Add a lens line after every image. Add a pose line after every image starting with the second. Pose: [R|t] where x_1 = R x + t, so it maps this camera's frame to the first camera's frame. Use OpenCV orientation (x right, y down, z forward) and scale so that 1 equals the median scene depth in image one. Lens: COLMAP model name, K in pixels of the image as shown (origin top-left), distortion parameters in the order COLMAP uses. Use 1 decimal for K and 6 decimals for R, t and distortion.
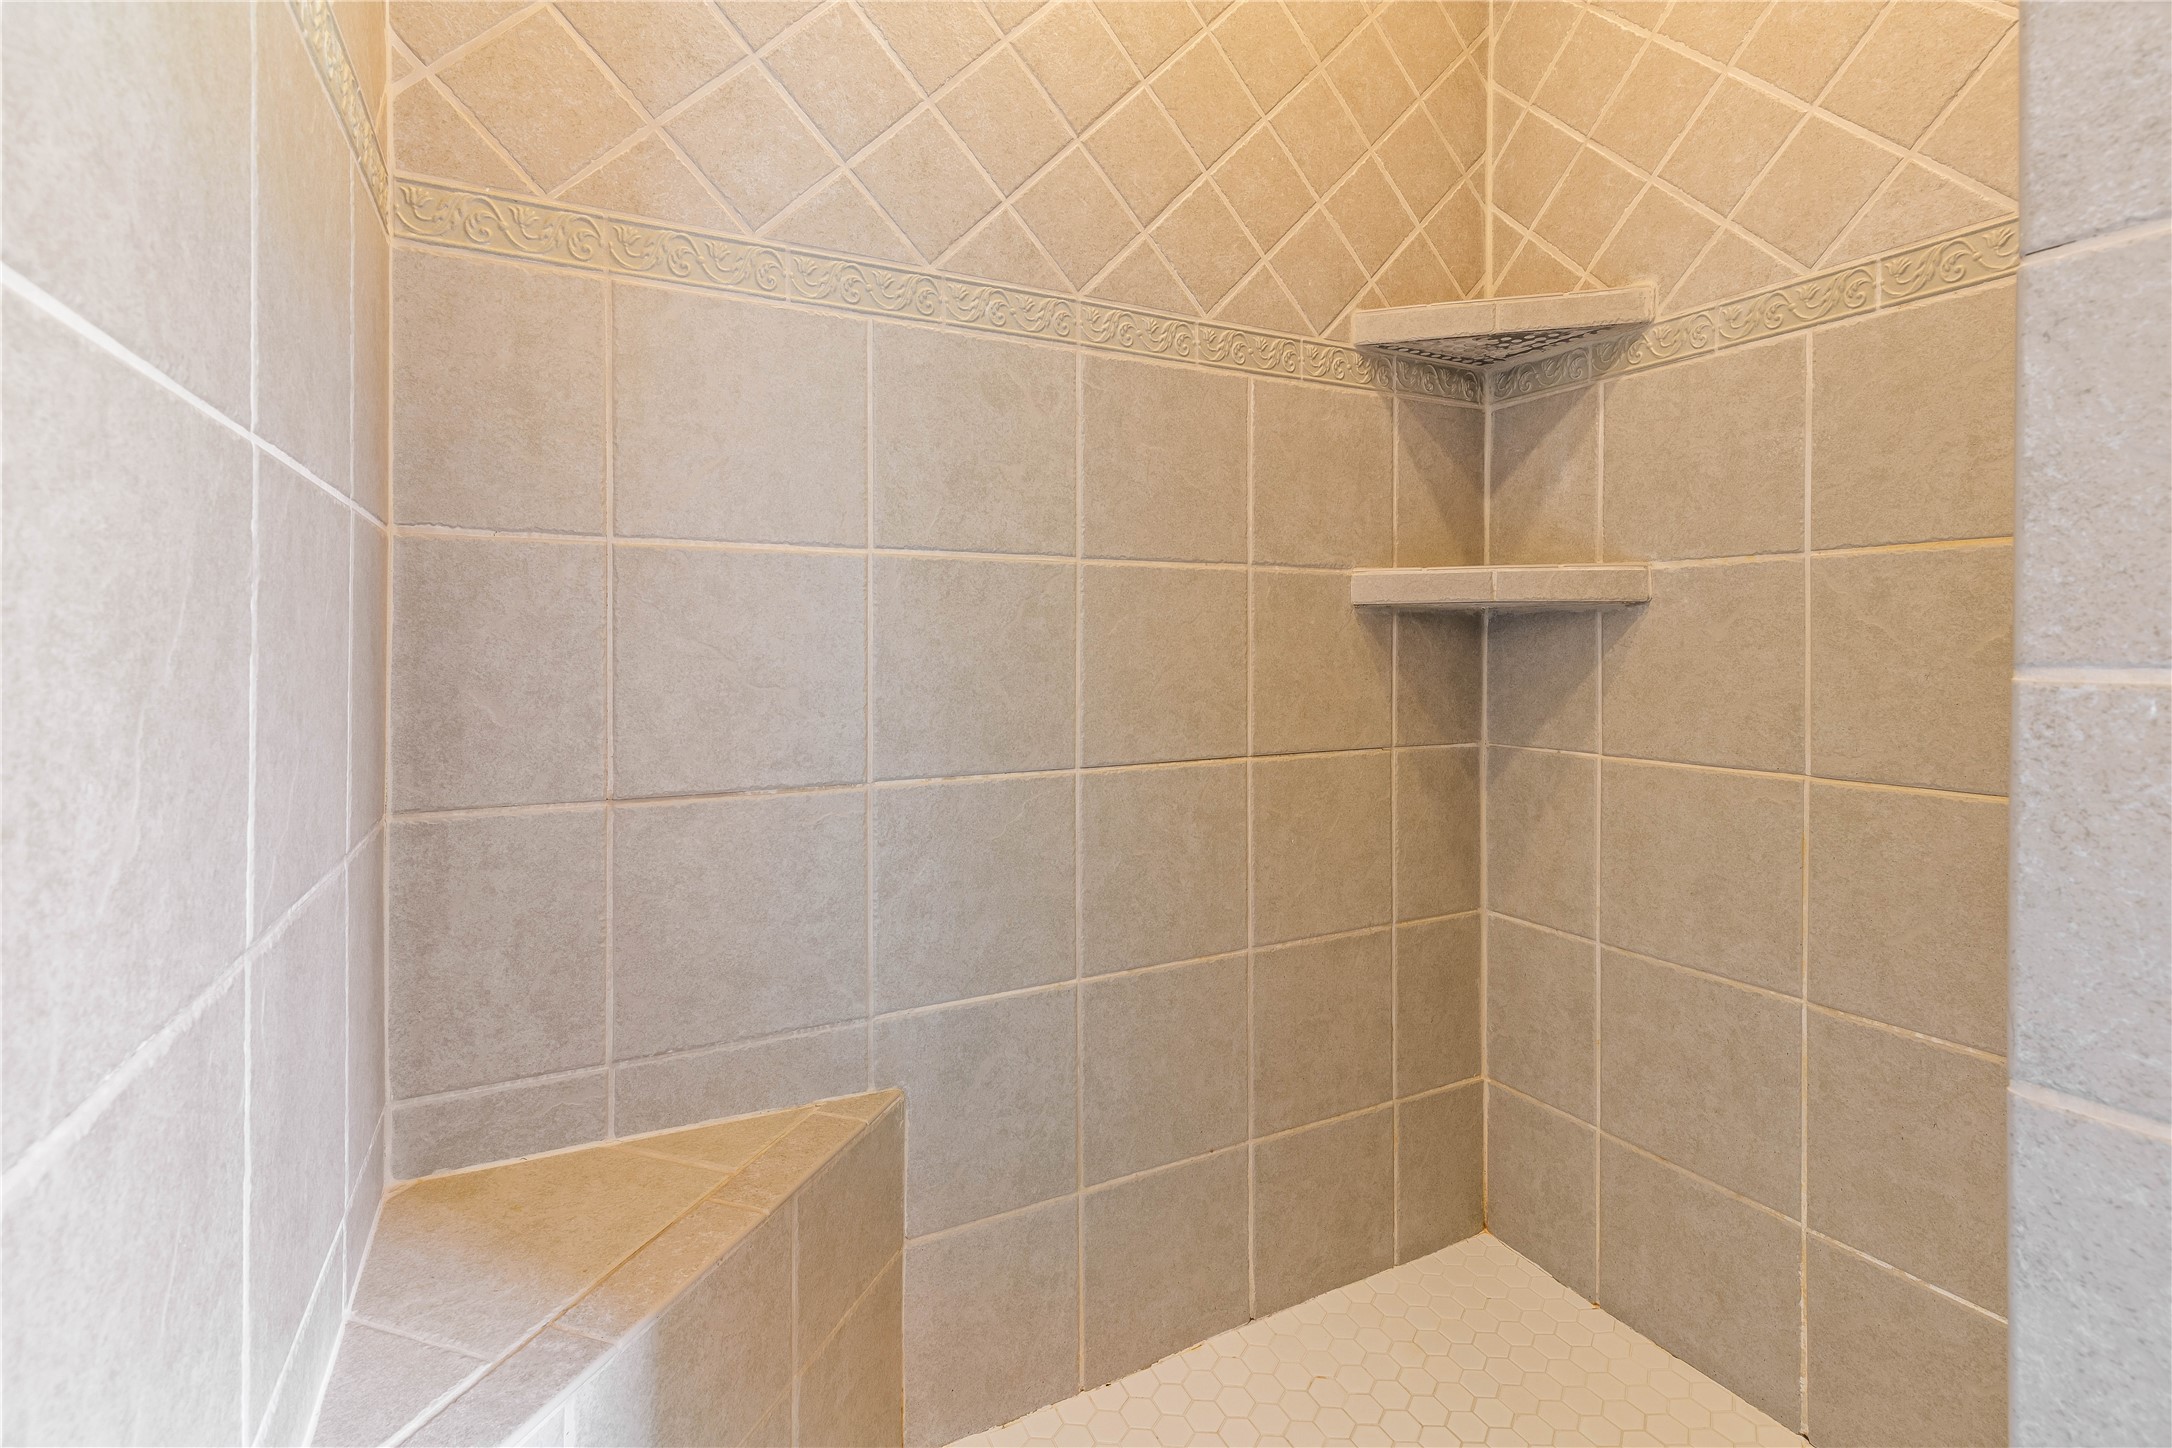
lens RADIAL K [[991.0, 0, 1093.5], [0, 991.0, 651.7], [0, 0, 1]] dist [0.007795, -0.000928]
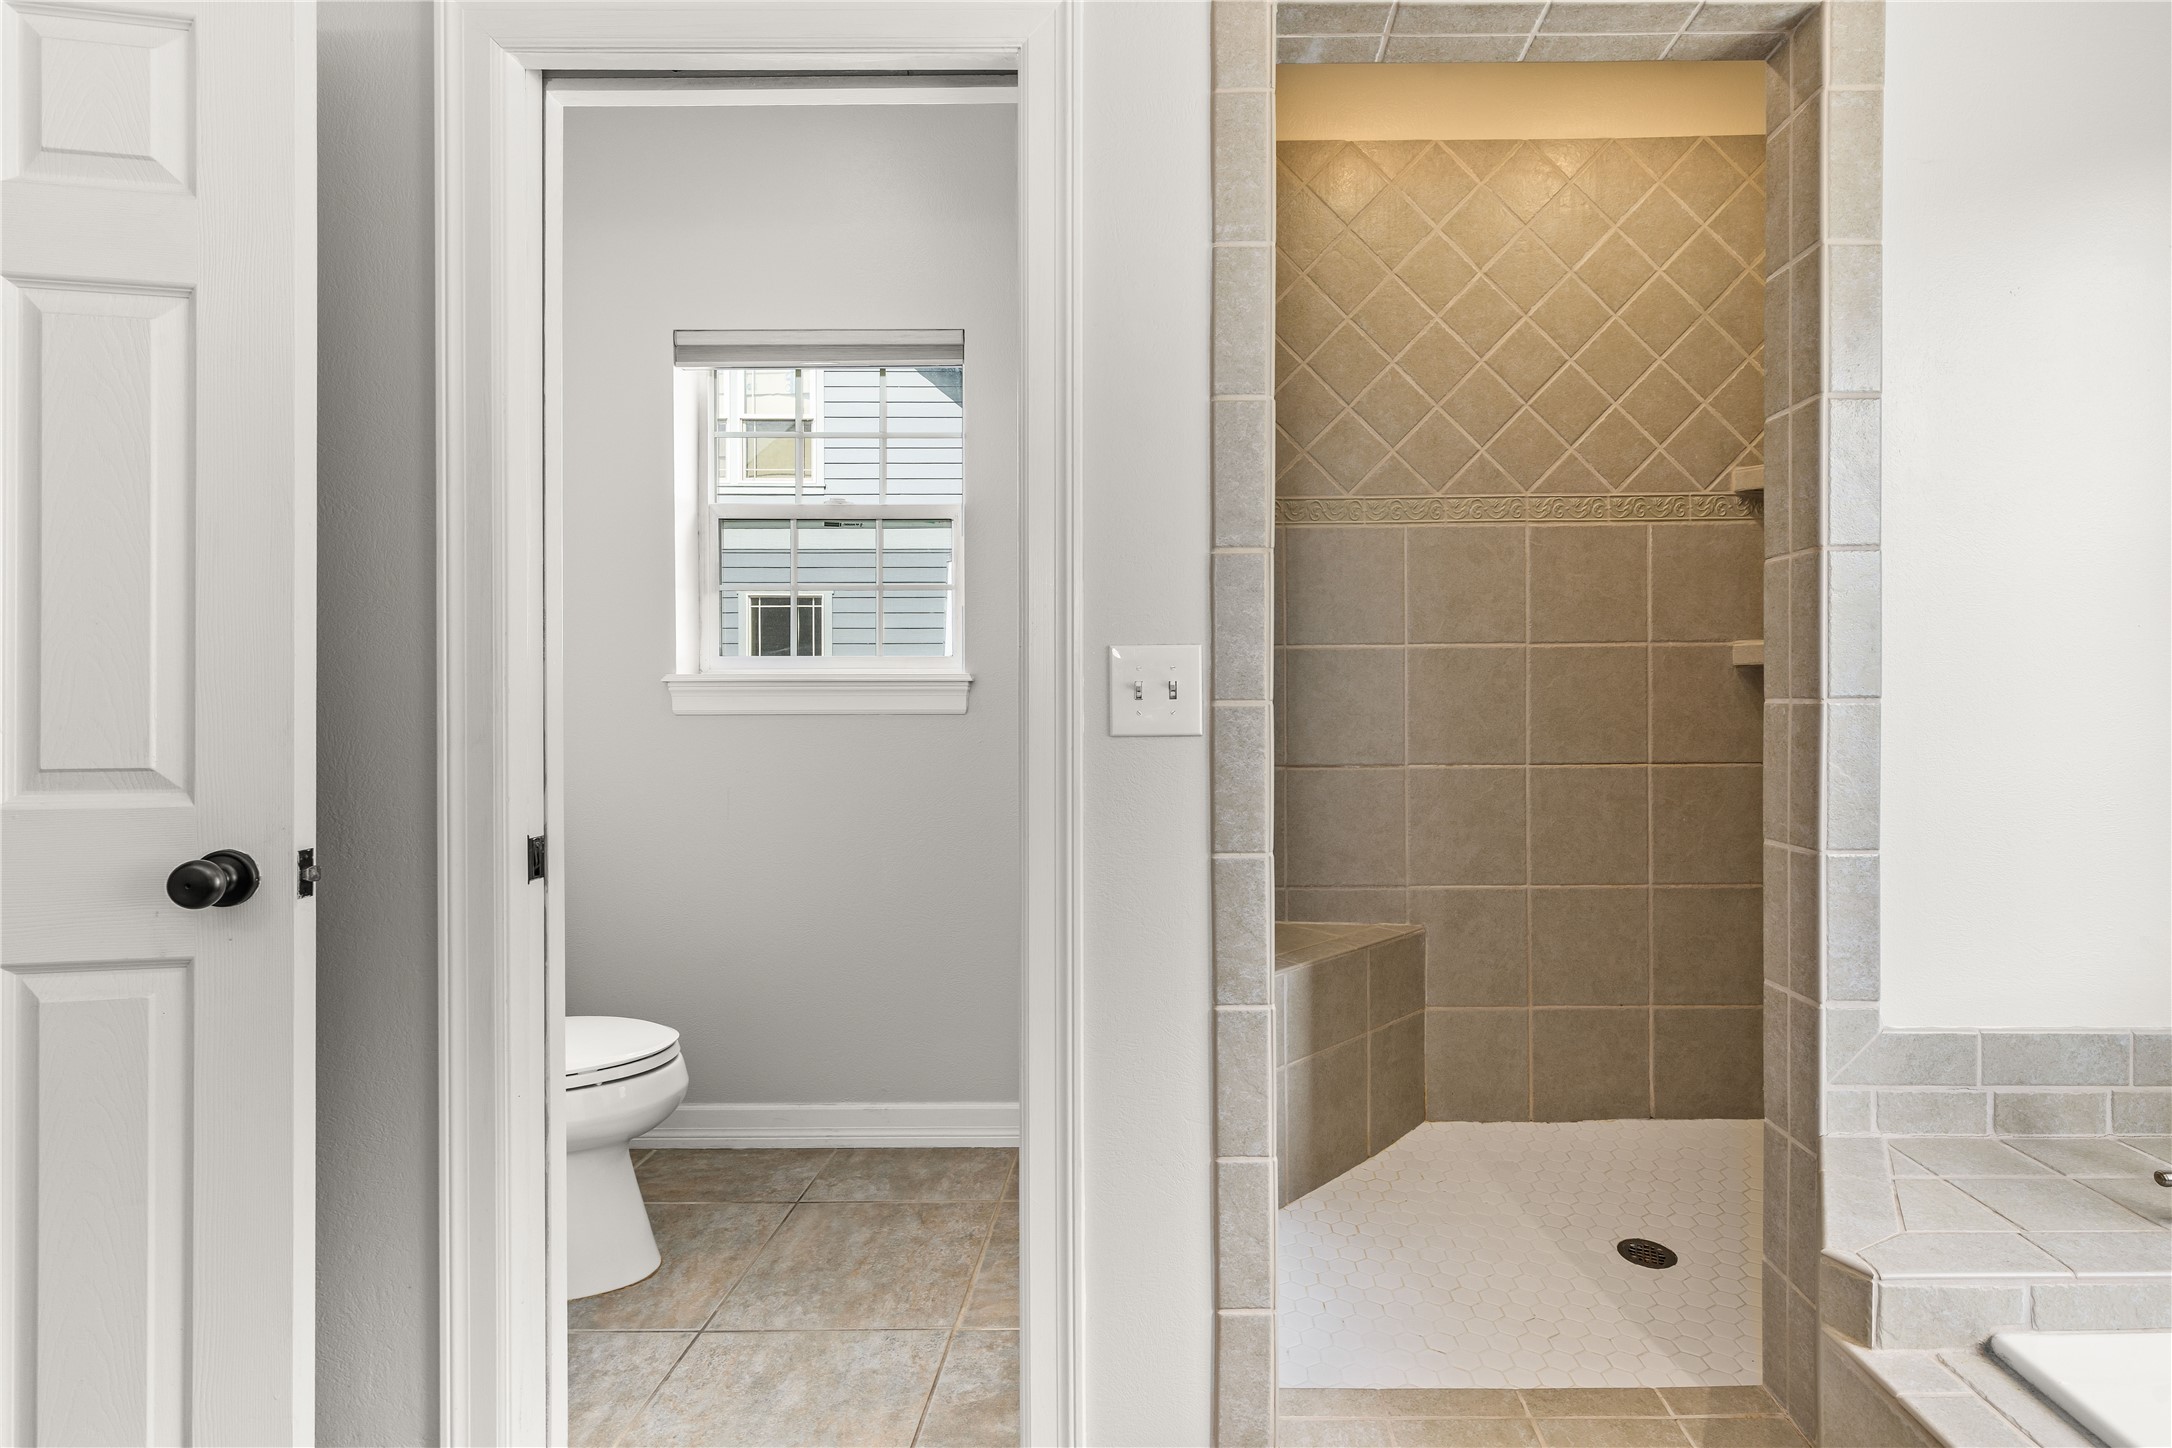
lens RADIAL K [[991.0, 0, 1171.9], [0, 991.0, 699.2], [0, 0, 1]] dist [0.007795, -0.000928]
pose [[0.876565, -0.003272, -0.481272, 0.264761], [0.001542, 0.999991, -0.003991, 0.008983], [0.481281, 0.002757, 0.876562, -0.795120]]
